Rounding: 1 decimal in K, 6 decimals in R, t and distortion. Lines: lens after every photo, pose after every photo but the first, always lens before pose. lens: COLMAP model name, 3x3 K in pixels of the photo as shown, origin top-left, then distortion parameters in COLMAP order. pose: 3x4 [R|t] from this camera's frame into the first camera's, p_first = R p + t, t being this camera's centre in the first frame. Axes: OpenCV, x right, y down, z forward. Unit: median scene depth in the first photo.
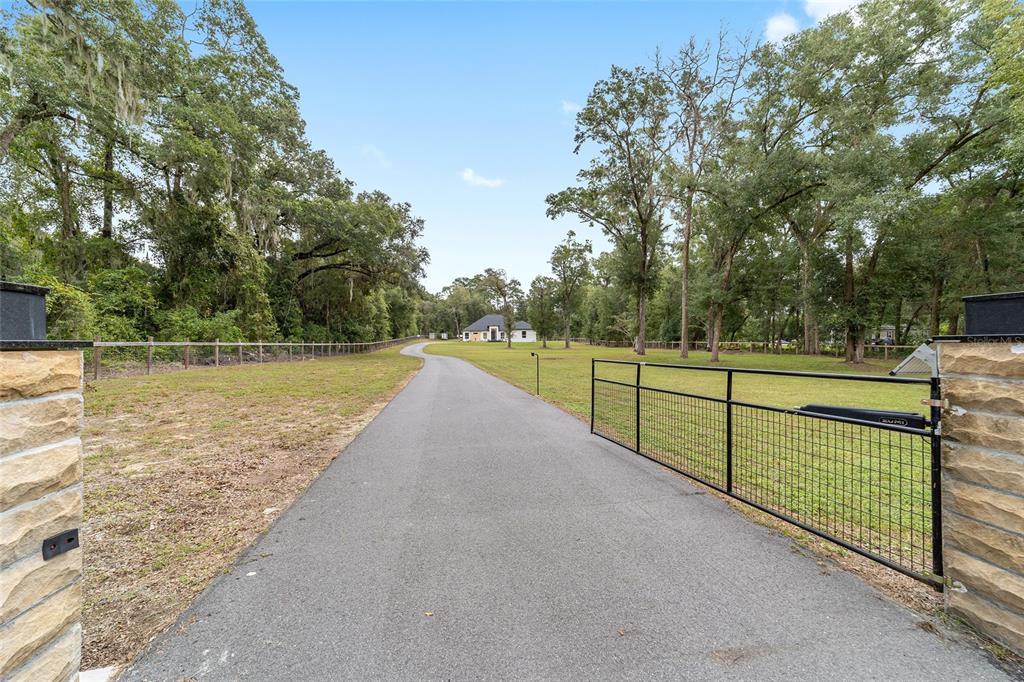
lens RADIAL K [[390.2, 0, 509.5], [0, 390.2, 340.0], [0, 0, 1]] dist [-0.002023, 0.000435]
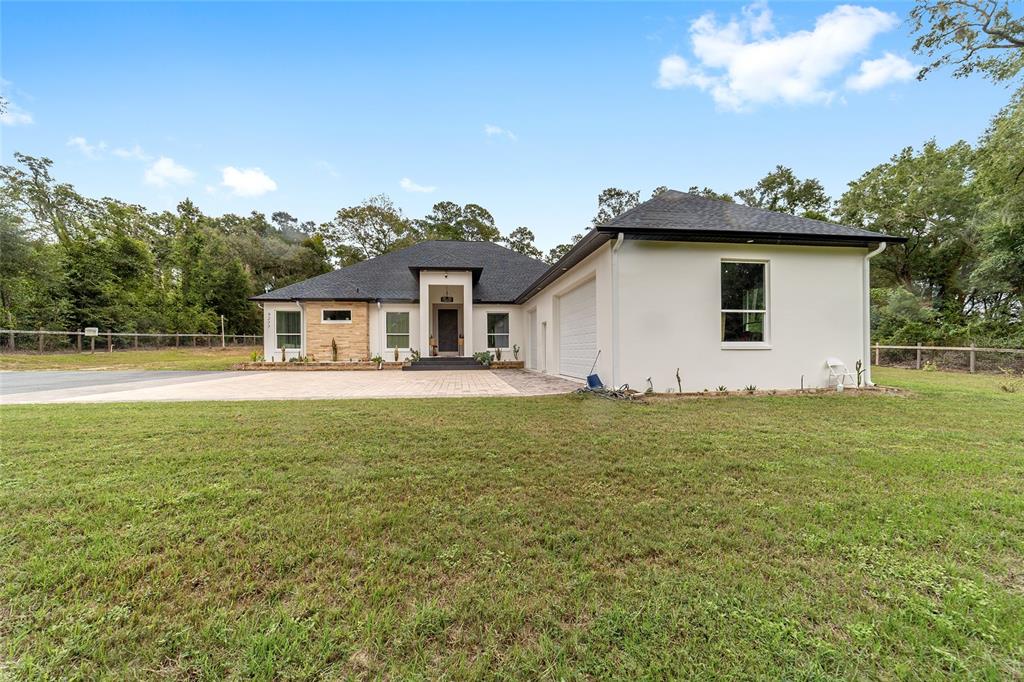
lens RADIAL K [[391.8, 0, 508.7], [0, 391.8, 360.5], [0, 0, 1]] dist [-0.002869, 0.000060]
pose [[0.999939, 0.000099, 0.011081, -0.022599], [-0.000485, 0.999393, 0.034824, -0.005268], [-0.011070, -0.034827, 0.999332, 1.264121]]
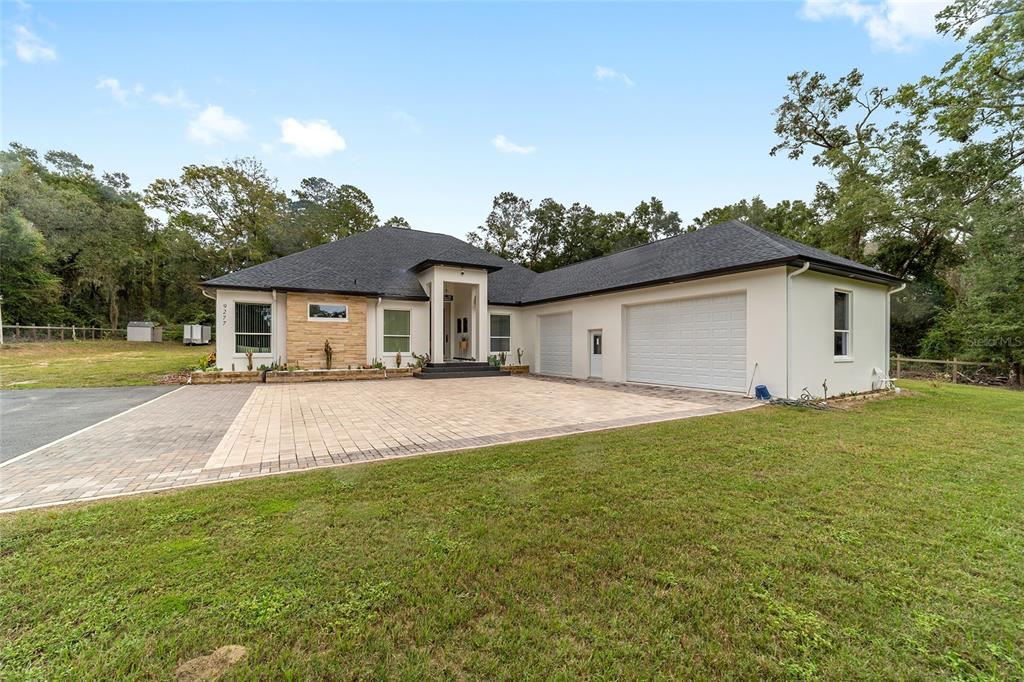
lens RADIAL K [[394.1, 0, 510.2], [0, 394.1, 350.0], [0, 0, 1]] dist [-0.000209, 0.000278]
pose [[0.919506, 0.002631, 0.393067, -0.125846], [-0.010332, 0.999794, 0.017478, -0.010251], [-0.392940, -0.020132, 0.919344, 1.295503]]
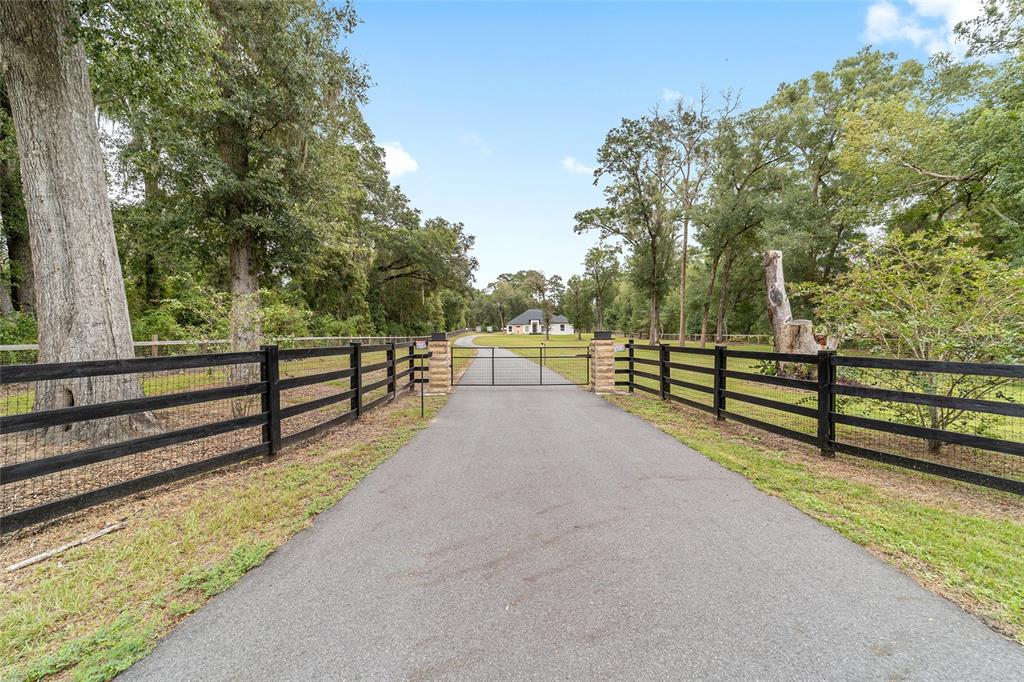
lens RADIAL K [[390.2, 0, 509.5], [0, 390.2, 340.0], [0, 0, 1]] dist [-0.002023, 0.000435]
pose [[0.993657, -0.000279, -0.112455, 0.018162], [0.002617, 0.999783, 0.020650, -0.003277], [0.112425, -0.020813, 0.993442, -0.137187]]
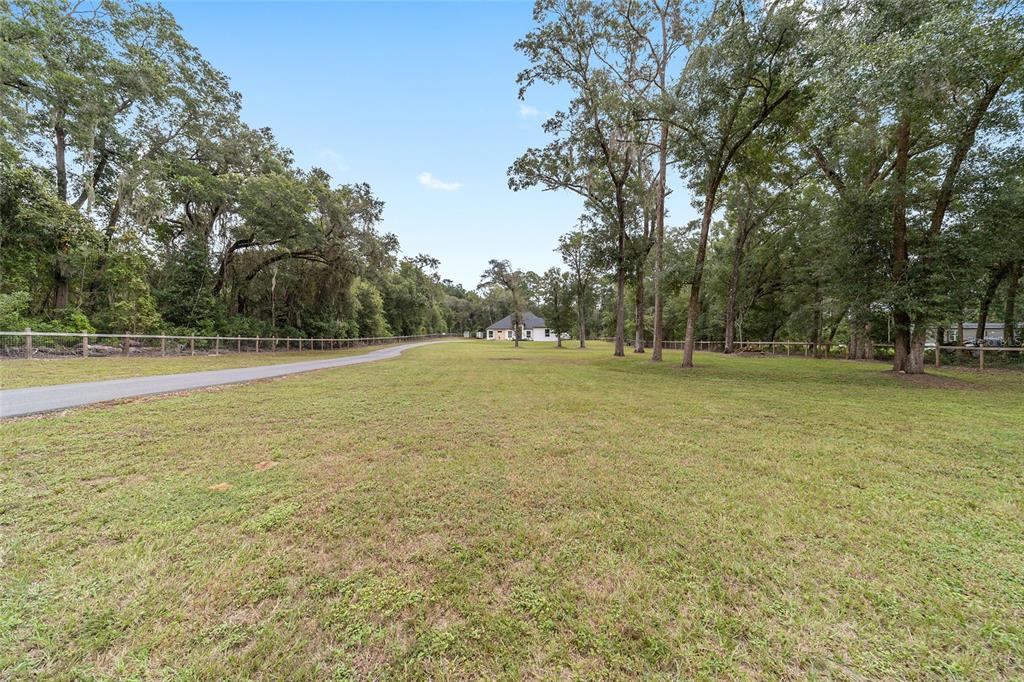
lens RADIAL K [[390.2, 0, 509.5], [0, 390.2, 340.0], [0, 0, 1]] dist [-0.002023, 0.000435]
pose [[0.987247, 0.008595, -0.158961, 0.133129], [-0.008675, 0.999962, 0.000188, 0.004217], [0.158956, 0.001194, 0.987285, 0.104890]]
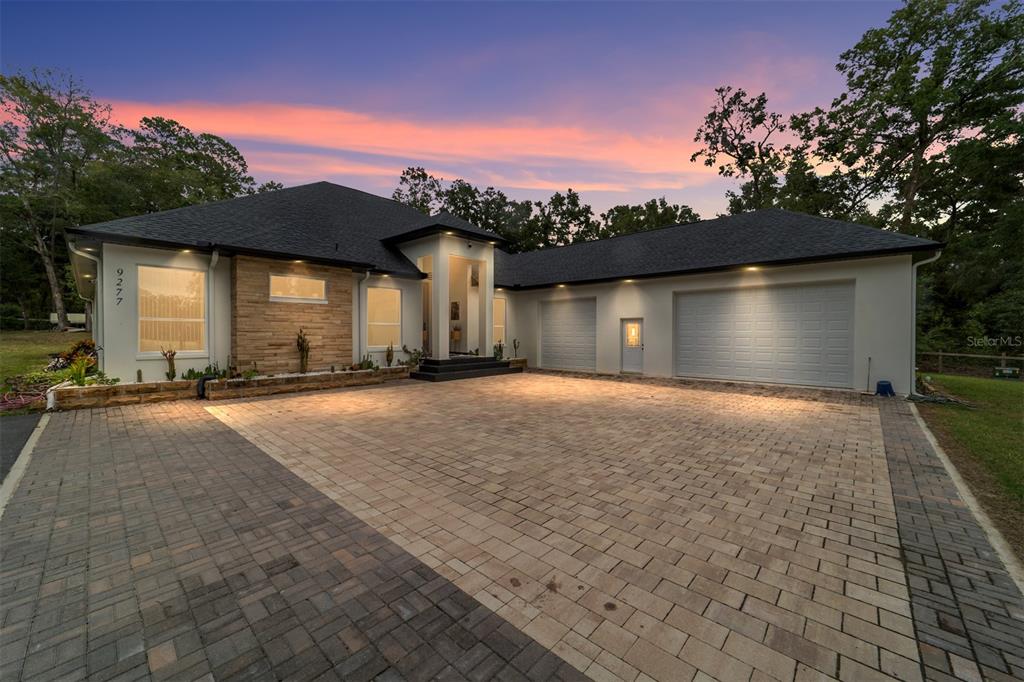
lens RADIAL K [[390.2, 0, 509.5], [0, 390.2, 340.0], [0, 0, 1]] dist [-0.002023, 0.000435]
pose [[0.760102, -0.005464, 0.649780, -0.165650], [-0.011404, 0.999698, 0.021747, -0.011135], [-0.649703, -0.023940, 0.759811, 1.368691]]
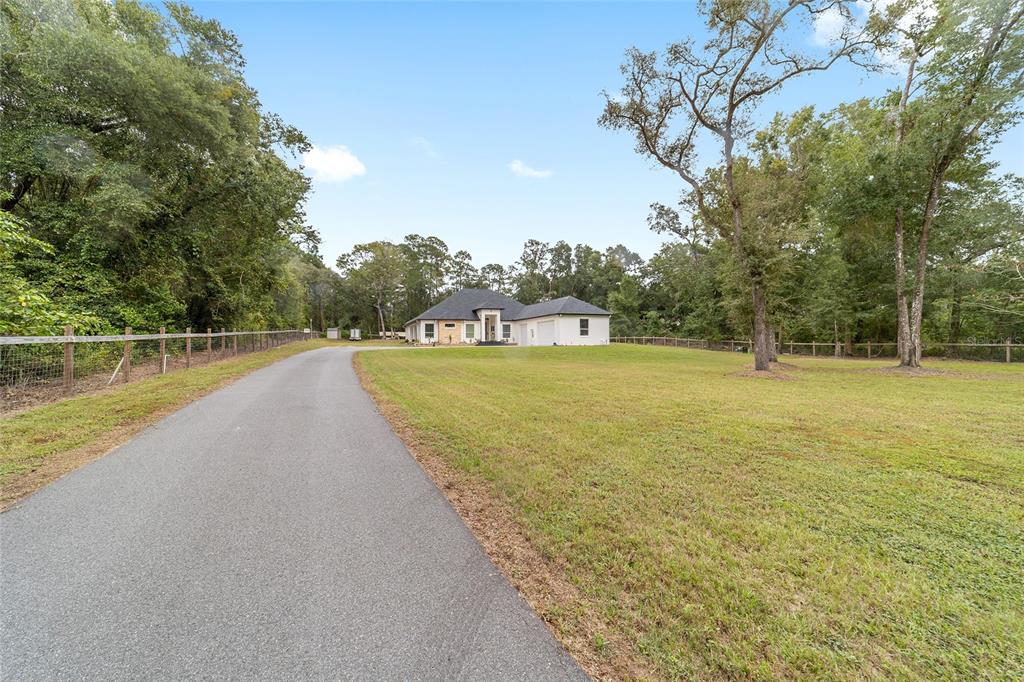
lens RADIAL K [[390.2, 0, 509.5], [0, 390.2, 340.0], [0, 0, 1]] dist [-0.002023, 0.000435]
pose [[0.967066, -0.002251, 0.254515, -0.203851], [0.002860, 0.999994, -0.002020, 0.000712], [-0.254509, 0.002681, 0.967067, 0.851843]]
